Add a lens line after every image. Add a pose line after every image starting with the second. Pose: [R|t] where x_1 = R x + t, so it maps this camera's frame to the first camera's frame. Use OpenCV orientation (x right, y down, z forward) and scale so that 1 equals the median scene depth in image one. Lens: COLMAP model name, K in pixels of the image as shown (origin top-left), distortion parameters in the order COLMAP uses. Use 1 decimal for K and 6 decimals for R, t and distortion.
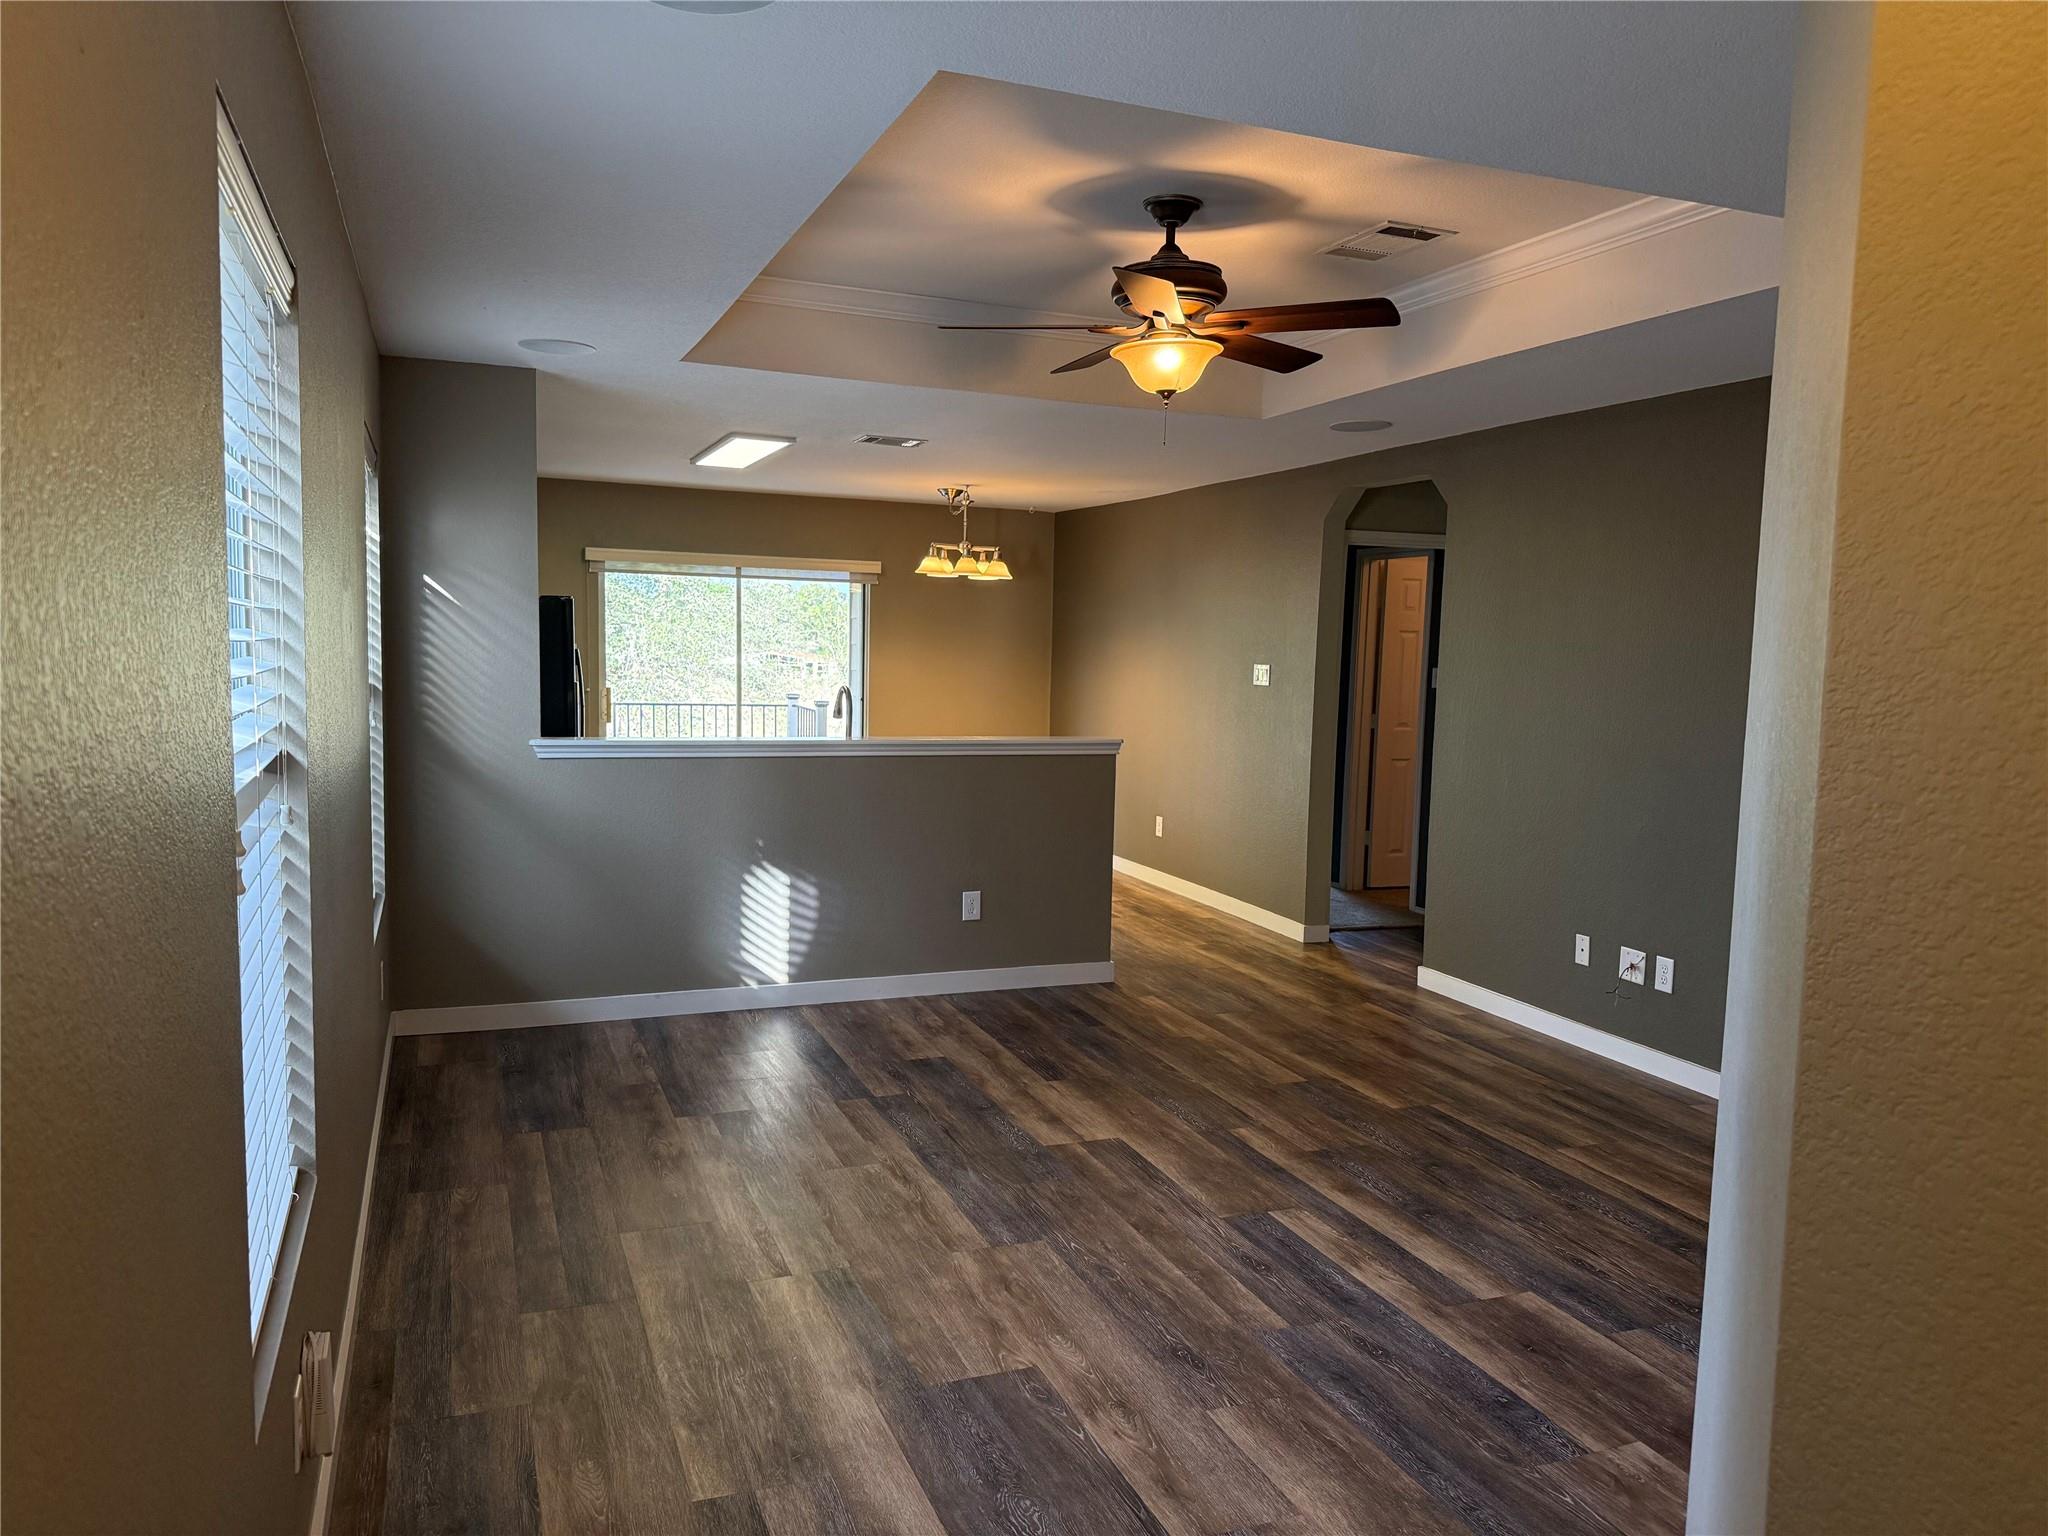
lens RADIAL K [[1440.0, 0, 1017.2], [0, 1440.0, 771.0], [0, 0, 1]] dist [0.166706, -0.240526]
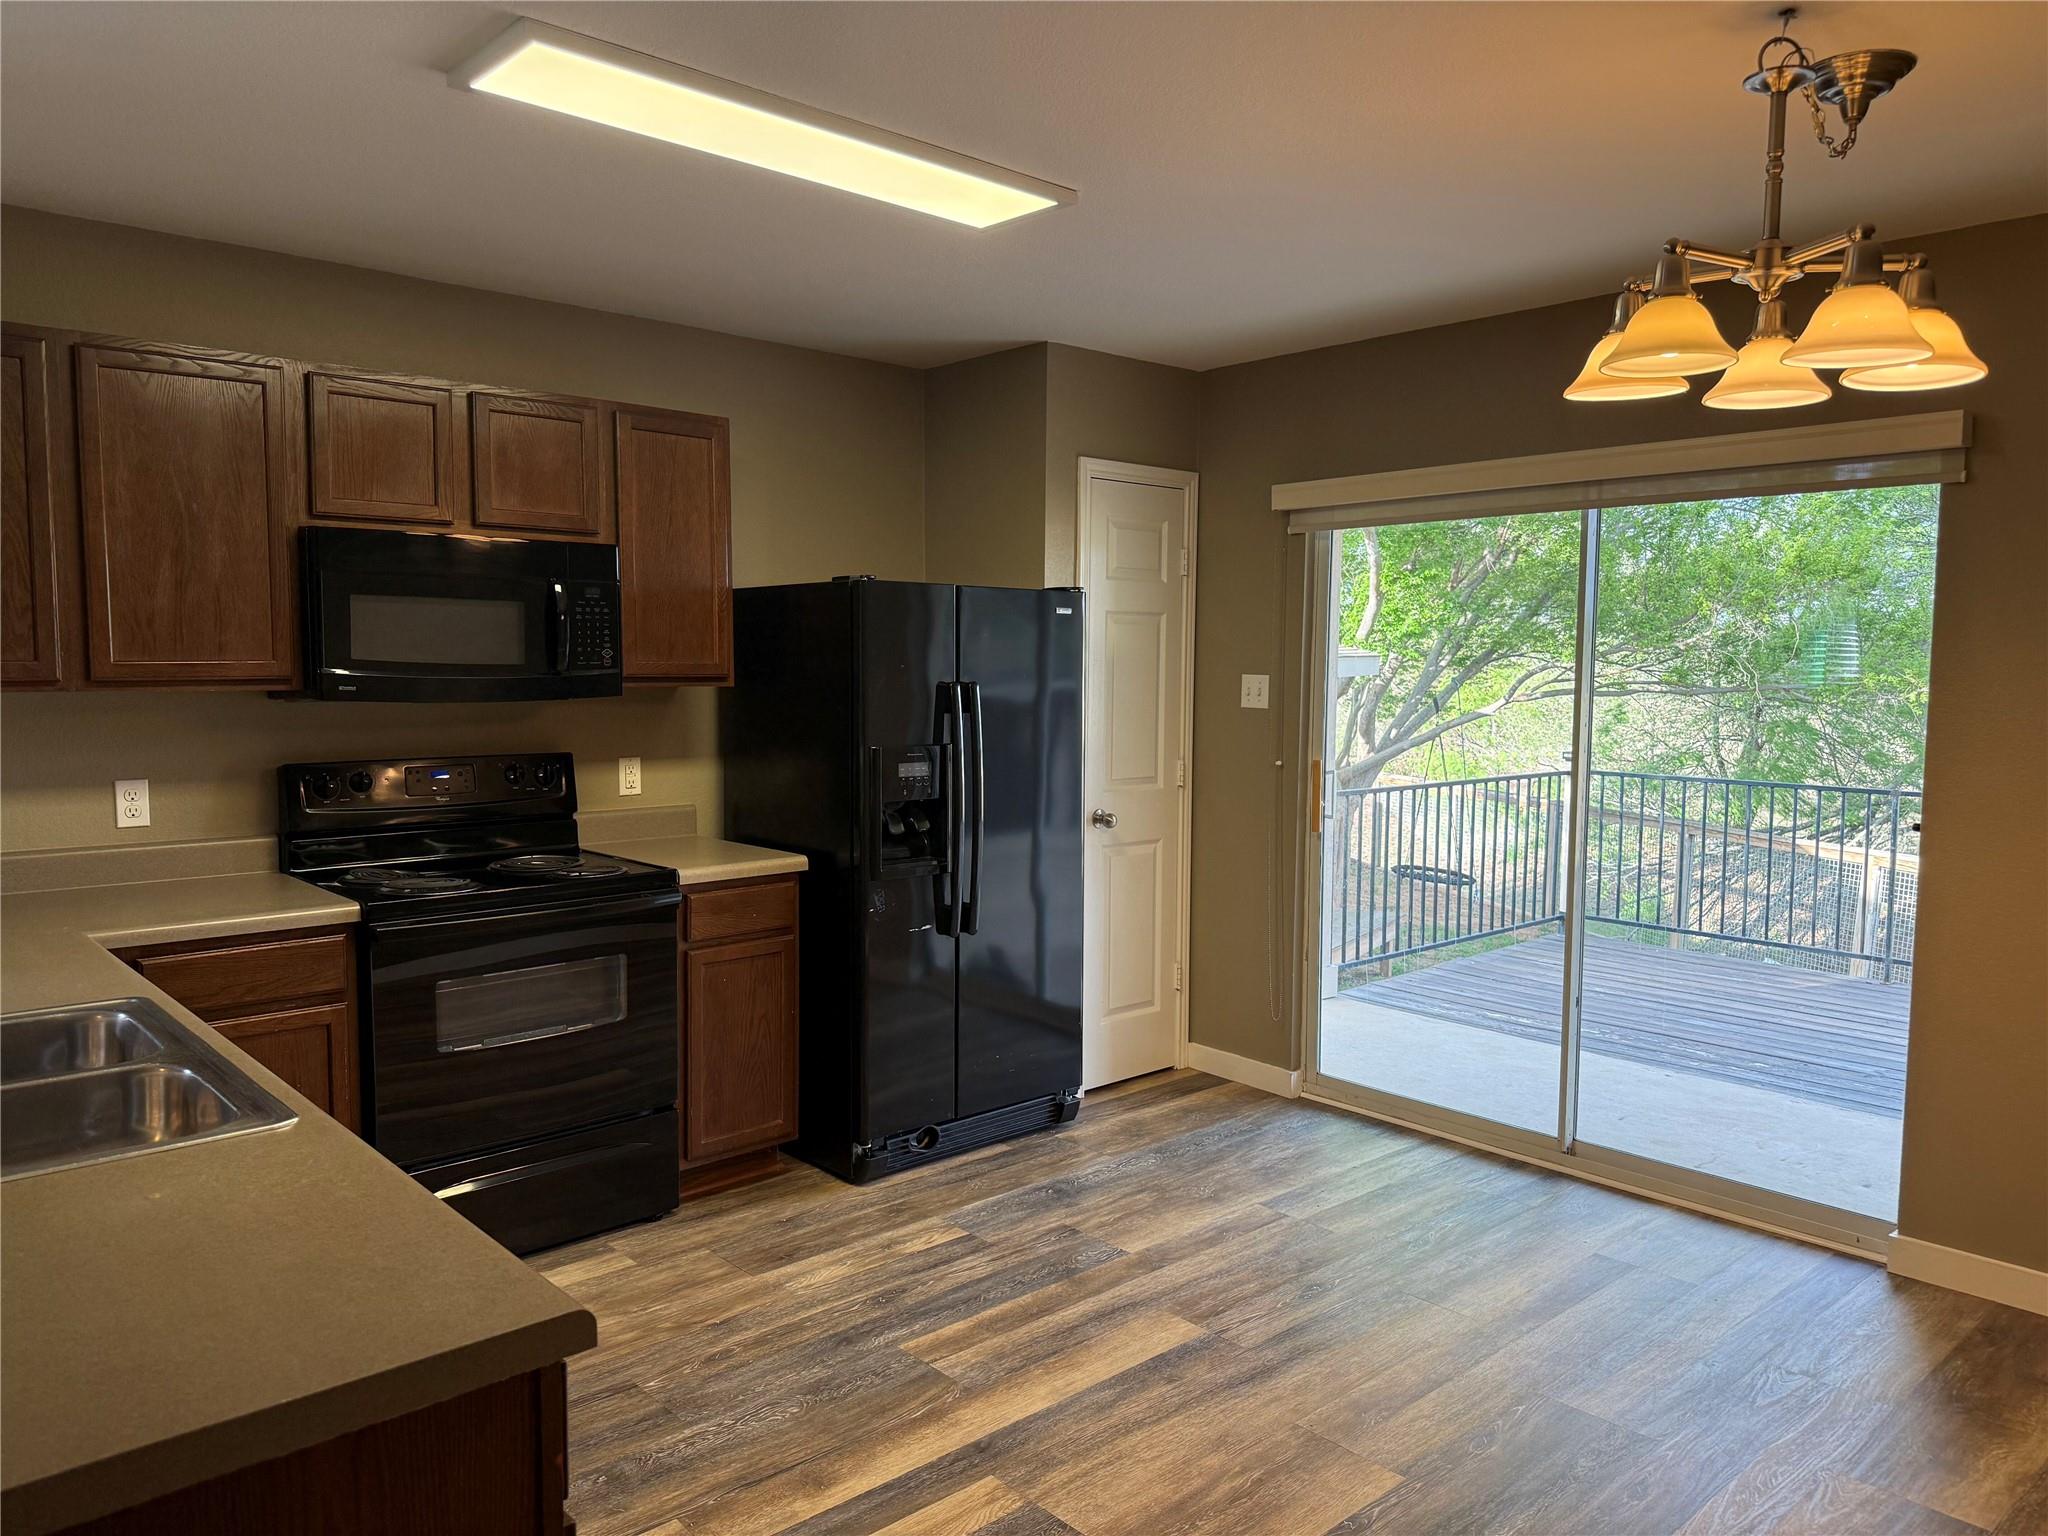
lens RADIAL K [[1440.0, 0, 1017.2], [0, 1440.0, 771.0], [0, 0, 1]] dist [0.166706, -0.240526]
pose [[0.353493, 0.052636, -0.933955, 0.261030], [-0.084644, 0.996120, 0.024103, -0.097198], [0.931600, 0.070534, 0.356577, 1.245448]]
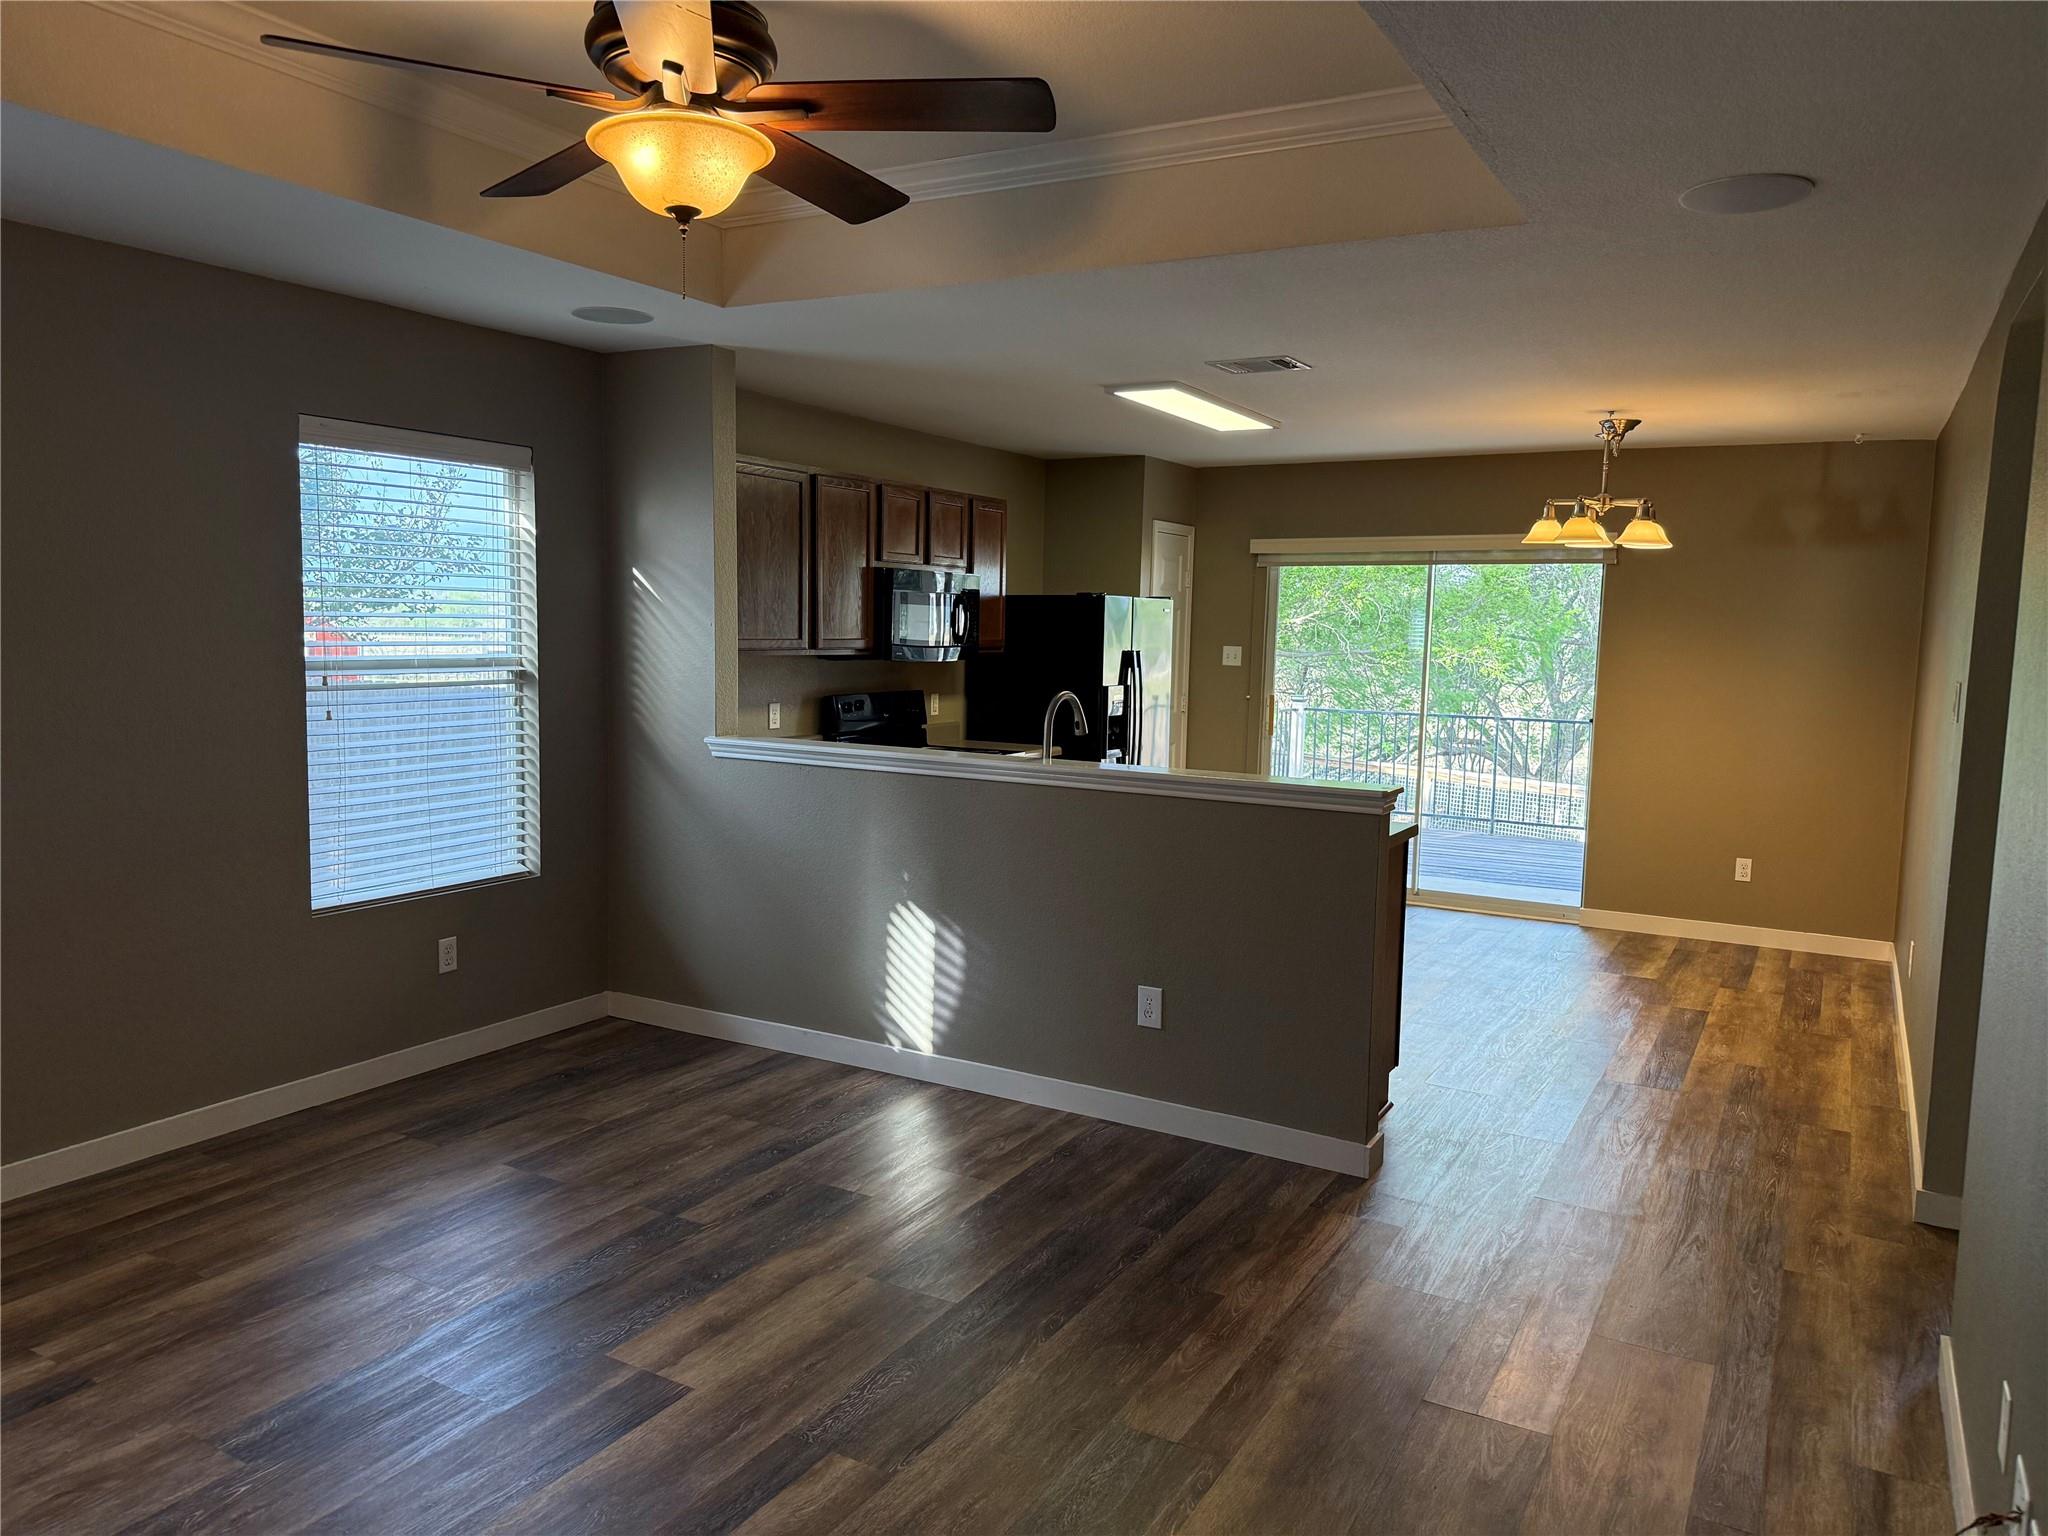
lens RADIAL K [[1424.3, 0, 1021.9], [0, 1424.3, 754.9], [0, 0, 1]] dist [0.095693, -0.119962]
pose [[0.630678, 0.063706, -0.773426, 0.520051], [-0.078425, 0.996755, 0.018151, -0.041790], [0.772072, 0.049209, 0.633627, 0.564087]]
